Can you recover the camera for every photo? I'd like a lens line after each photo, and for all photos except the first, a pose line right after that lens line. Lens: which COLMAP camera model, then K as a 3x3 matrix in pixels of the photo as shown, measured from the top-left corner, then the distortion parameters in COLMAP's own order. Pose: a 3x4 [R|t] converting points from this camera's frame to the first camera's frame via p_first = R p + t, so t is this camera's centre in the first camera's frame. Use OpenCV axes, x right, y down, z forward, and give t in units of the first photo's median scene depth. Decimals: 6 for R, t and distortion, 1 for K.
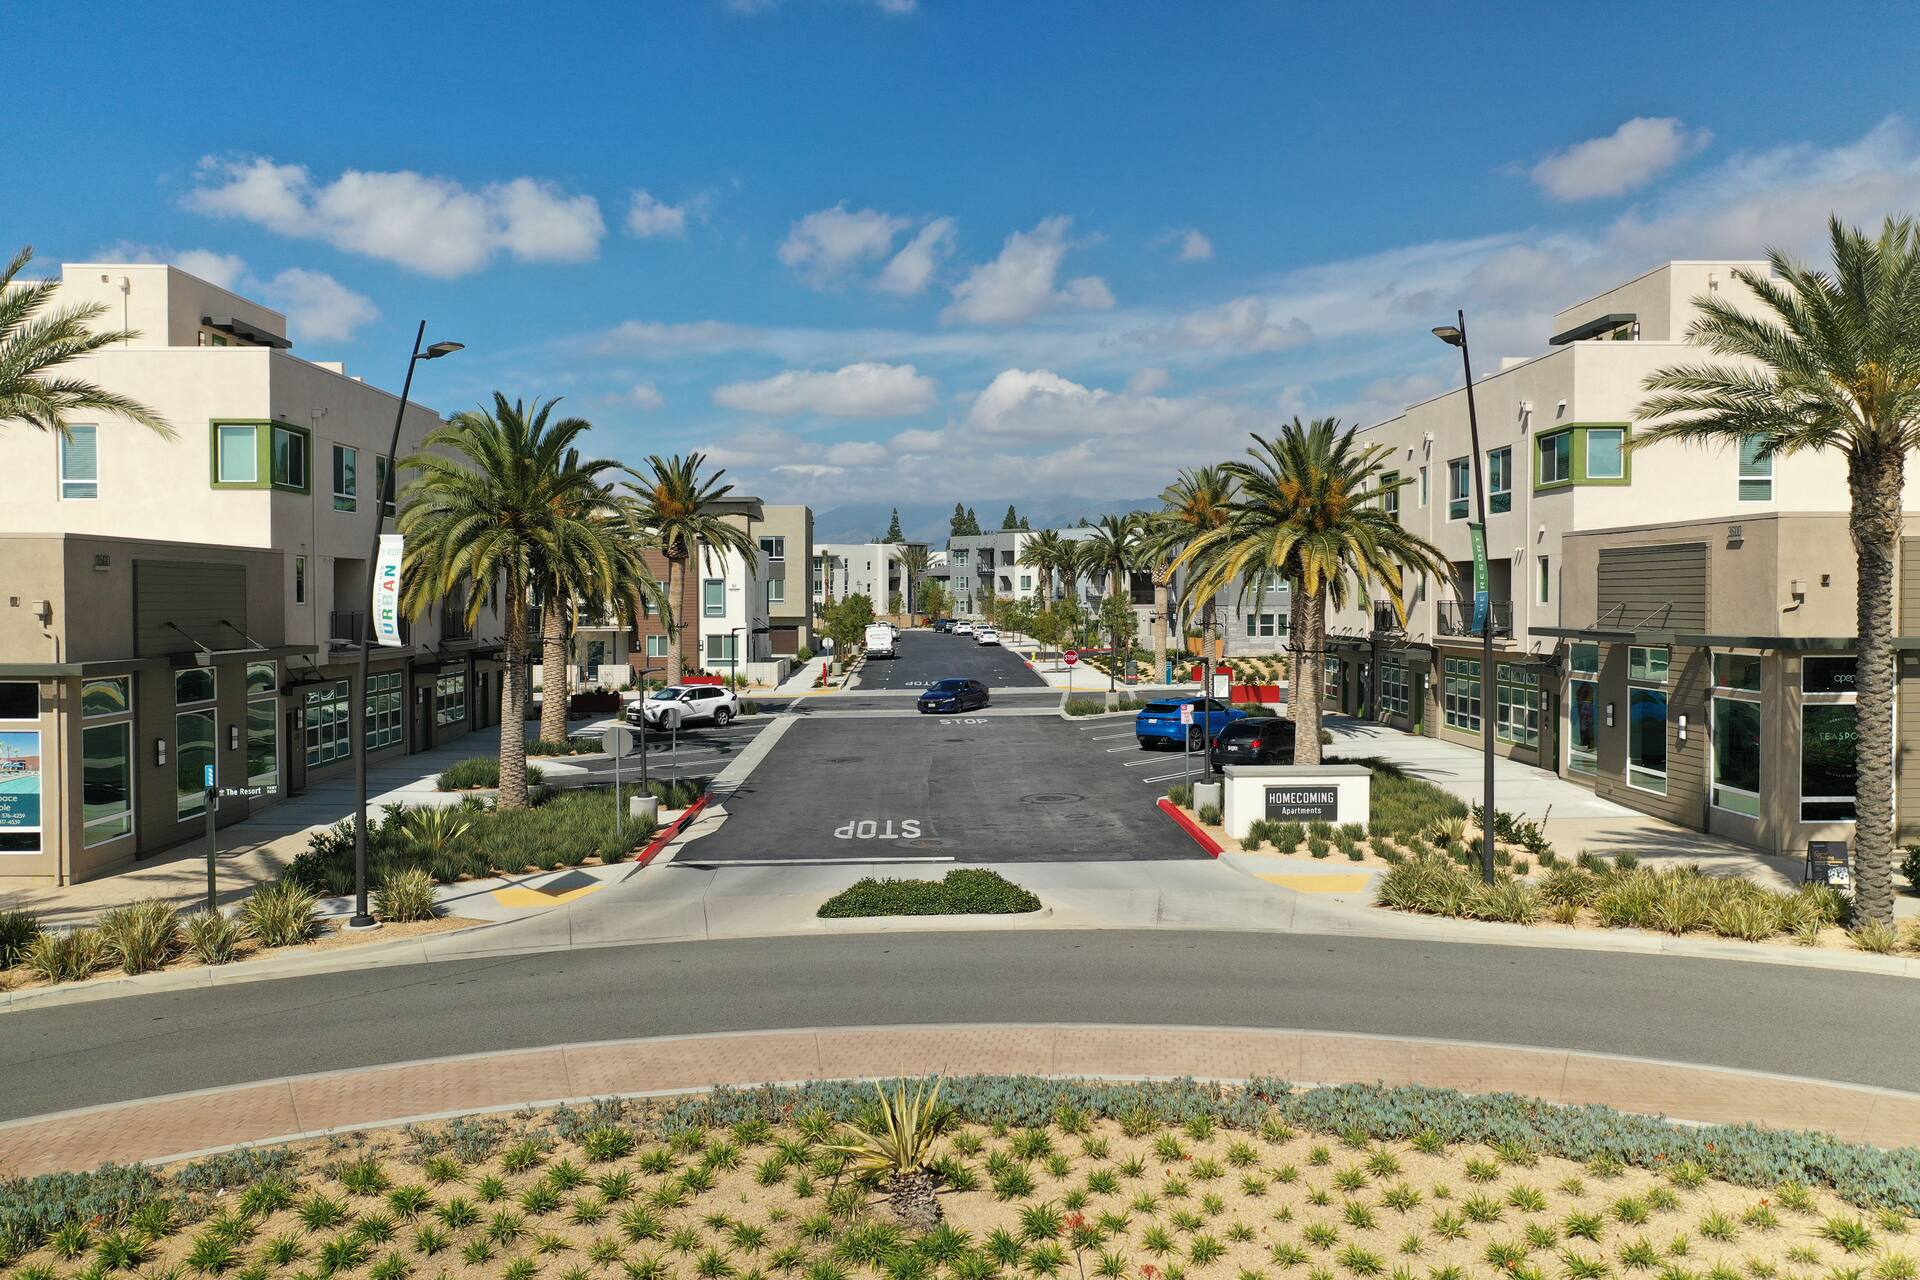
lens RADIAL K [[1497.0, 0, 958.1], [0, 1497.0, 635.6], [0, 0, 1]] dist [-0.013666, 0.004206]
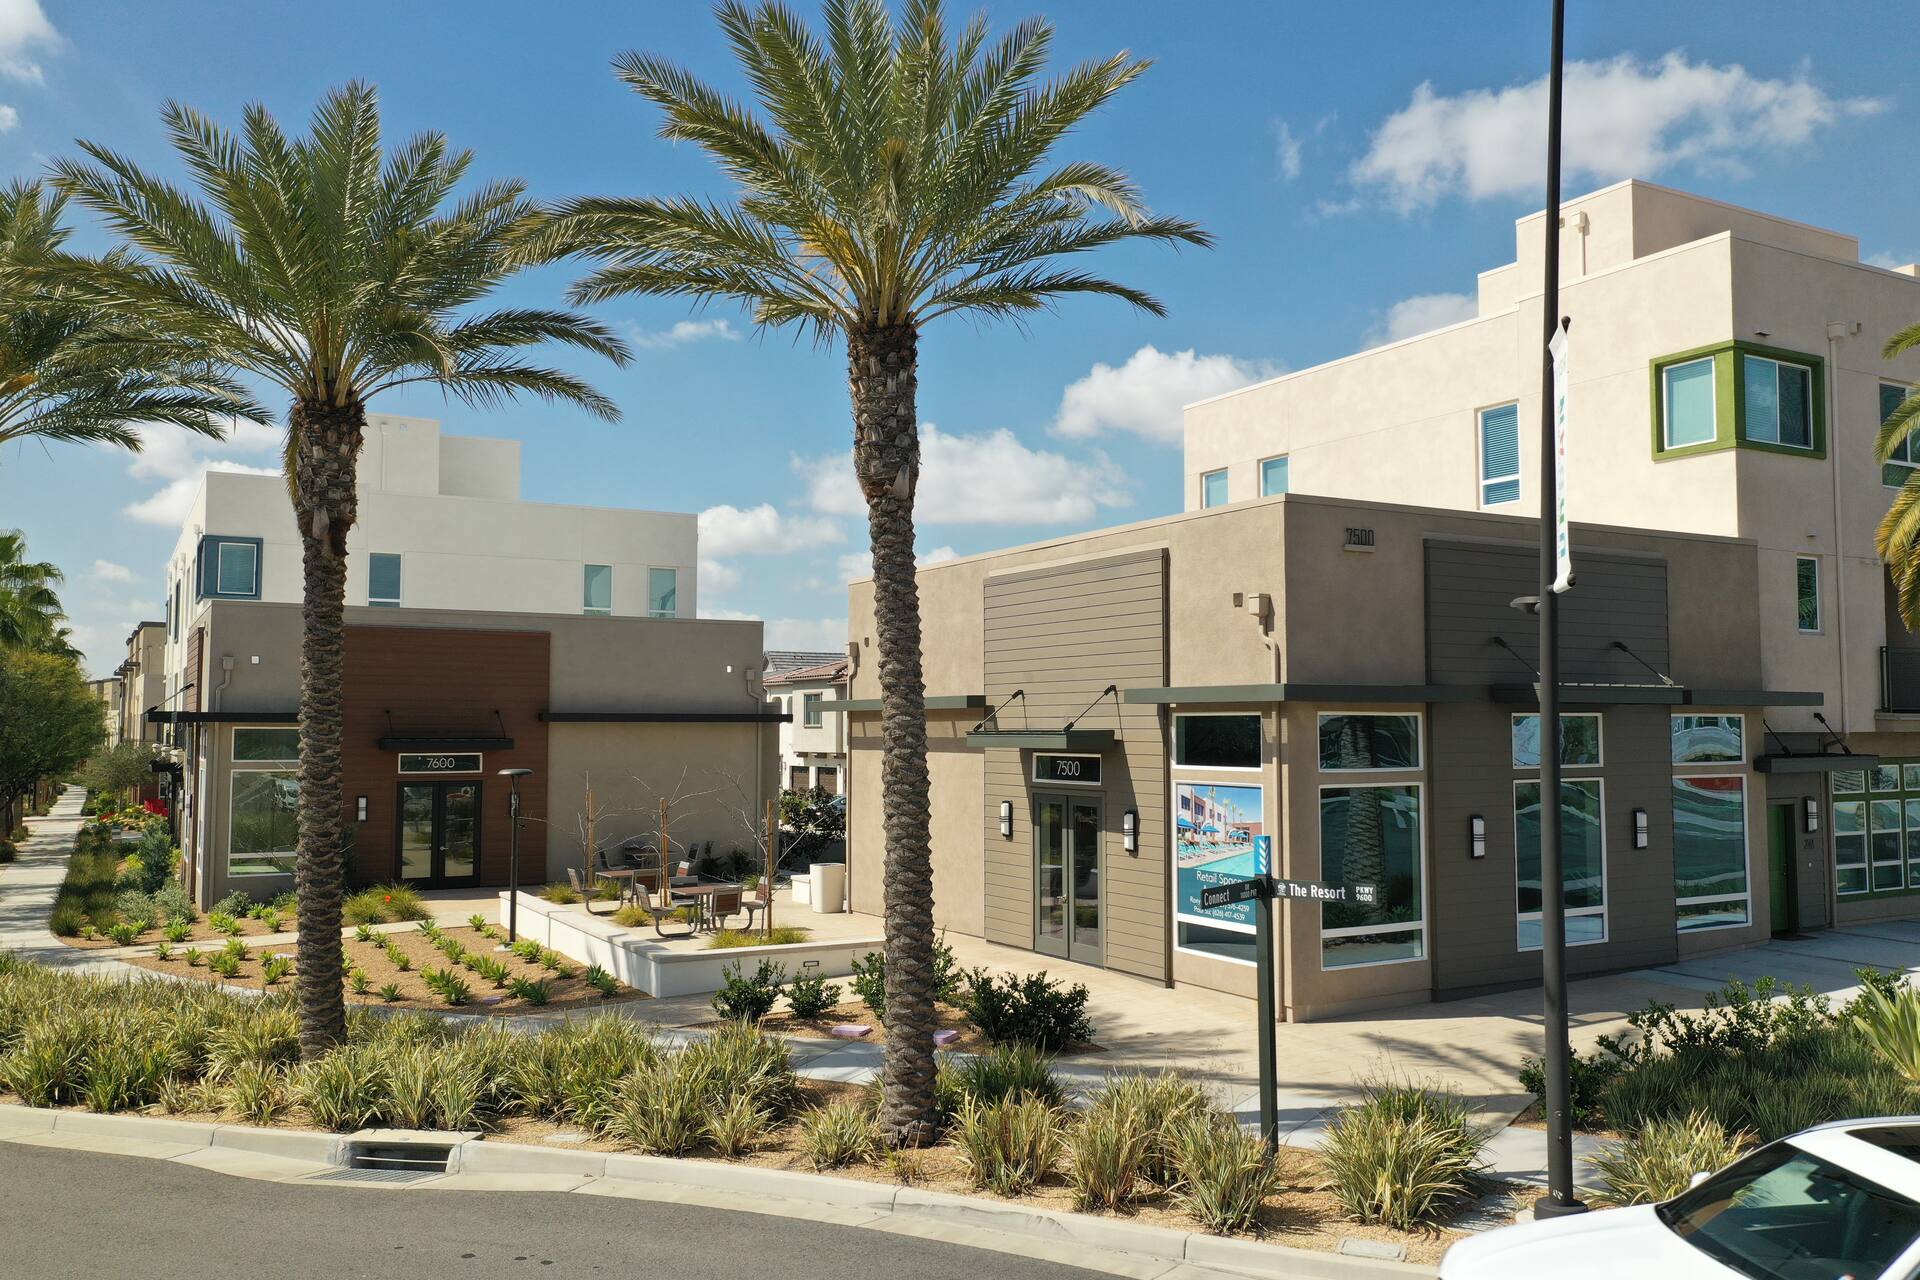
lens RADIAL K [[1497.0, 0, 957.2], [0, 1497.0, 653.9], [0, 0, 1]] dist [-0.013666, 0.004206]
pose [[0.458798, -0.044058, -0.887448, -0.060144], [-0.021219, 0.997942, -0.060513, 0.042435], [0.888287, 0.046594, 0.456919, 0.495263]]
